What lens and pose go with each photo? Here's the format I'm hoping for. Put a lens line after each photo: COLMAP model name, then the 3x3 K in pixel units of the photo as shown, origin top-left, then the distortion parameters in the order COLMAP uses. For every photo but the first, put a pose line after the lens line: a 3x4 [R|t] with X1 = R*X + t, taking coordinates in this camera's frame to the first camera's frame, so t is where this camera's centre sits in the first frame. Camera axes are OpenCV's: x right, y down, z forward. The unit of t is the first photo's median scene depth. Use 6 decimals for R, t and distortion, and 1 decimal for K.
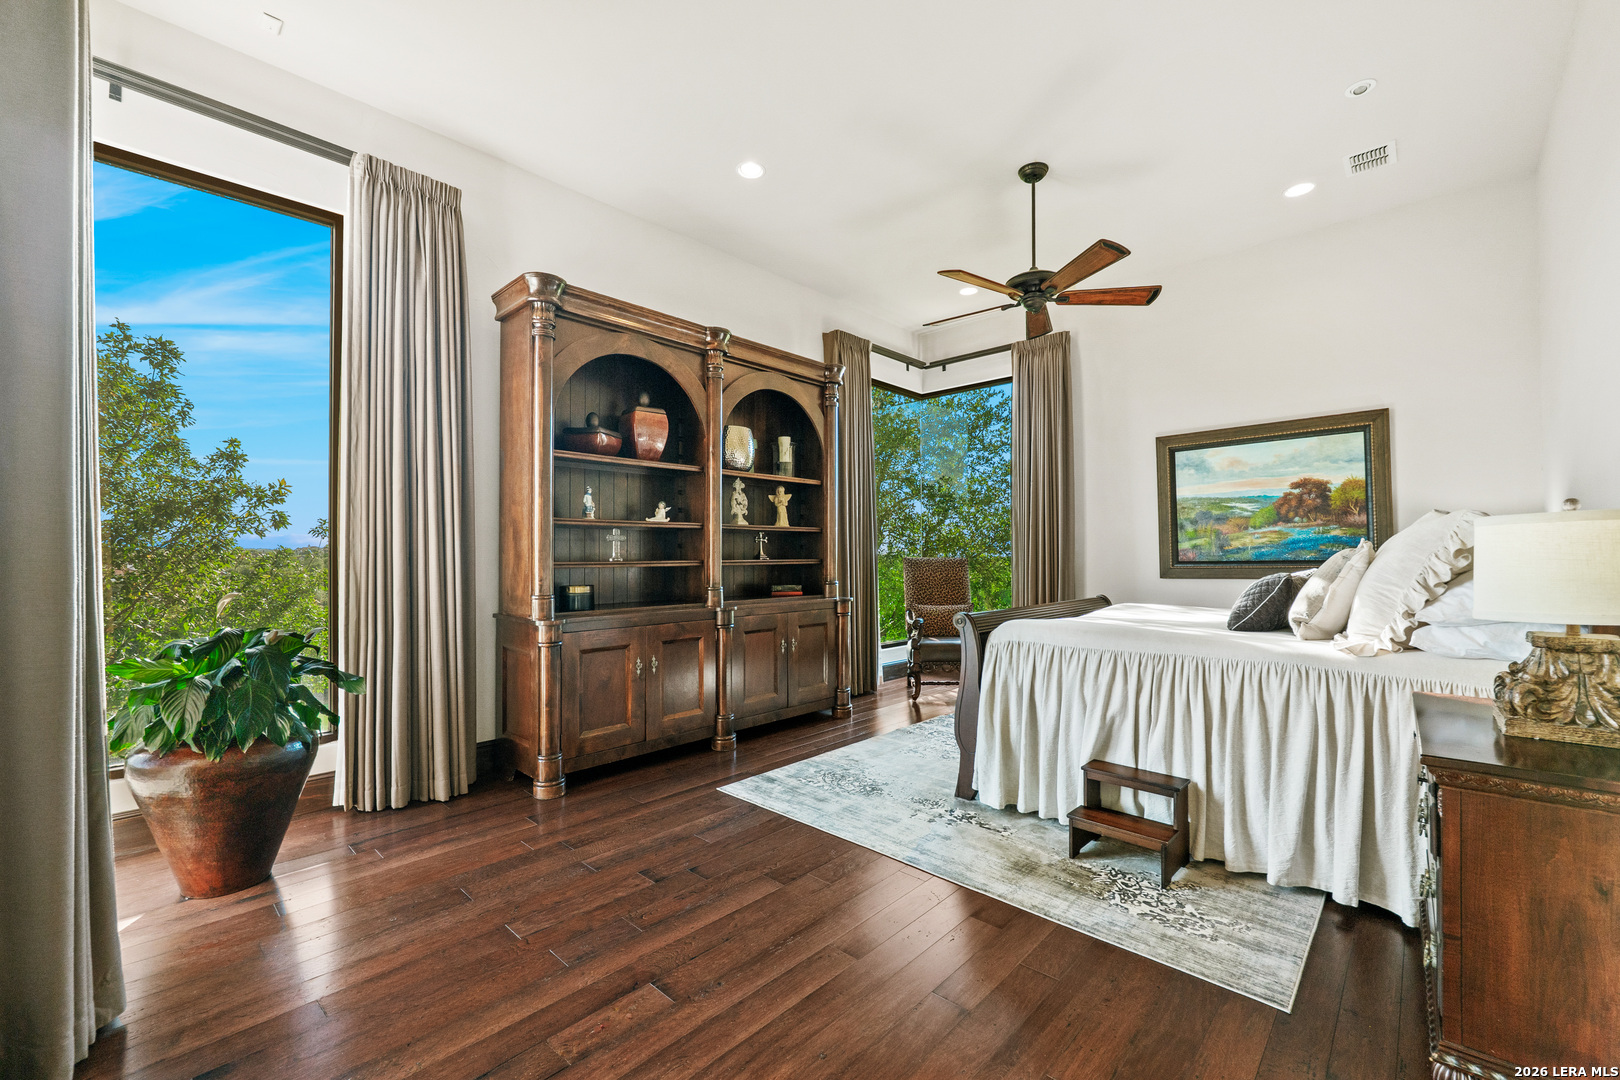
lens RADIAL K [[659.2, 0, 810.3], [0, 659.2, 543.8], [0, 0, 1]] dist [-0.015145, 0.000115]
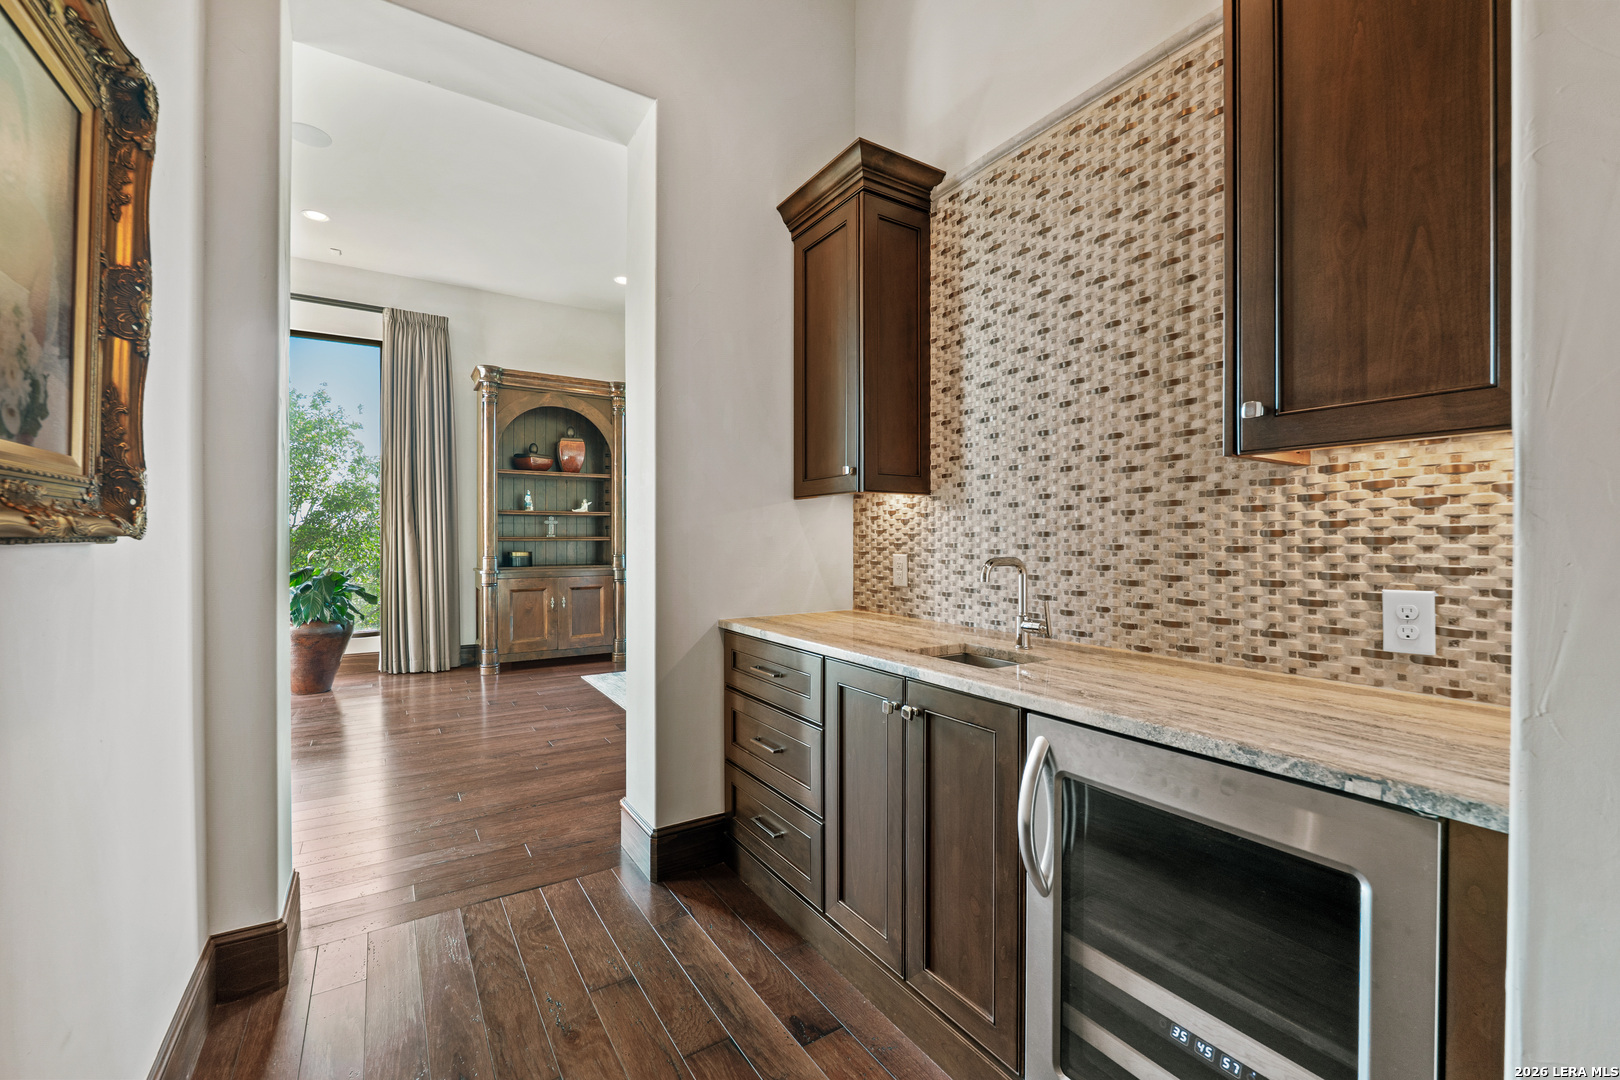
lens RADIAL K [[669.8, 0, 804.8], [0, 669.8, 531.8], [0, 0, 1]] dist [-0.000557, -0.000028]
pose [[0.970685, 0.002925, -0.240337, 0.735764], [-0.001414, 0.999978, 0.006460, 0.002815], [0.240351, -0.005930, 0.970668, -0.437788]]
